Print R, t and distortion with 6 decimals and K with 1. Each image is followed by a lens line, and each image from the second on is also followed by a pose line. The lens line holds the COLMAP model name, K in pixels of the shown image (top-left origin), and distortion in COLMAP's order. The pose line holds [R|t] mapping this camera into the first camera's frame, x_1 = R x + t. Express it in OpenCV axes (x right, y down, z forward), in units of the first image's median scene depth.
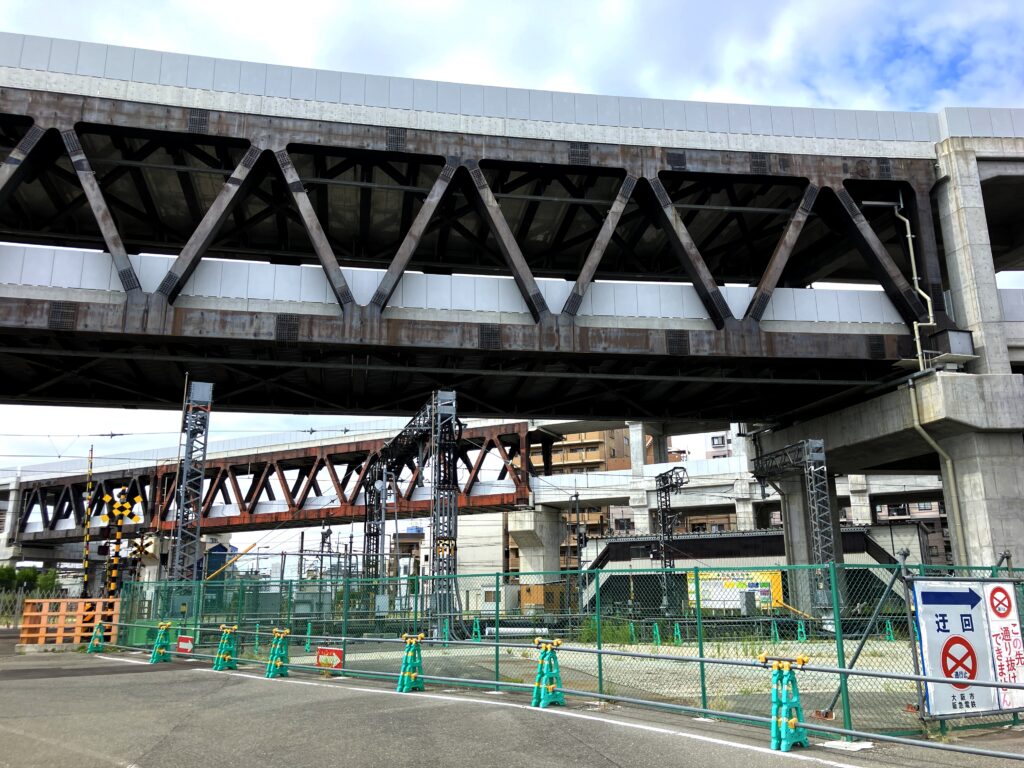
lens RADIAL K [[843.8, 0, 513.6], [0, 843.8, 381.6], [0, 0, 1]] dist [0.022221, -0.005444]
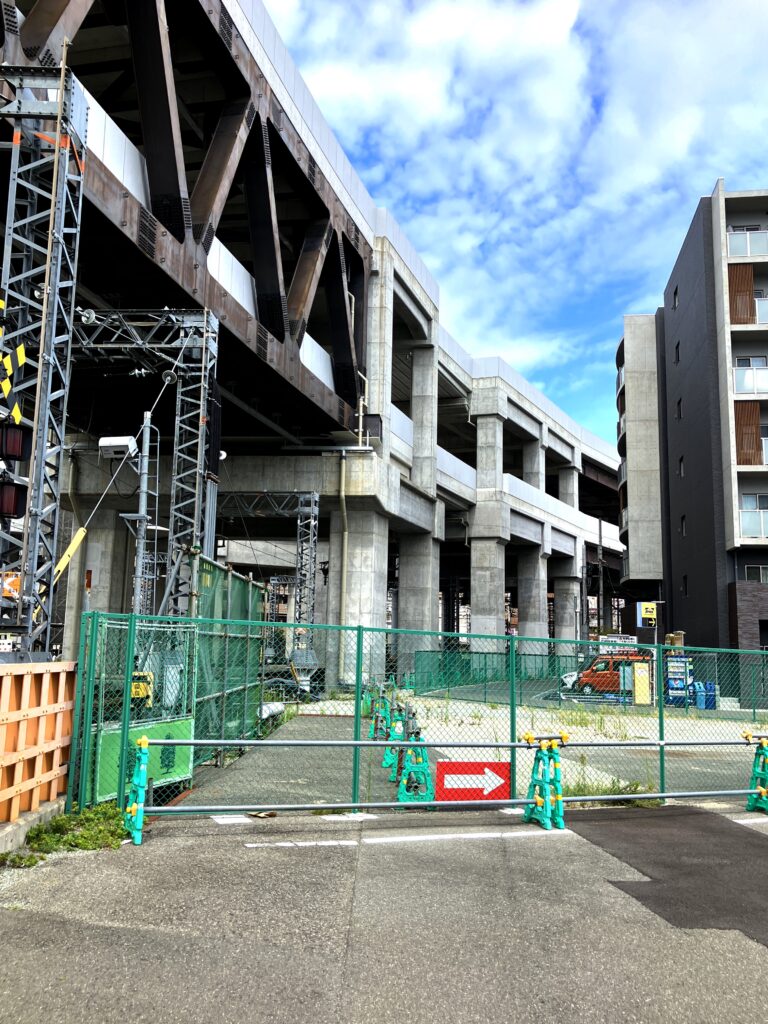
lens RADIAL K [[882.8, 0, 381.6], [0, 882.8, 512.5], [0, 0, 1]] dist [0.074070, -0.113220]
pose [[0.360762, 0.161904, 0.918498, -0.502909], [-0.261992, 0.962755, -0.066802, 0.133097], [-0.895104, -0.216539, 0.389743, 0.535888]]
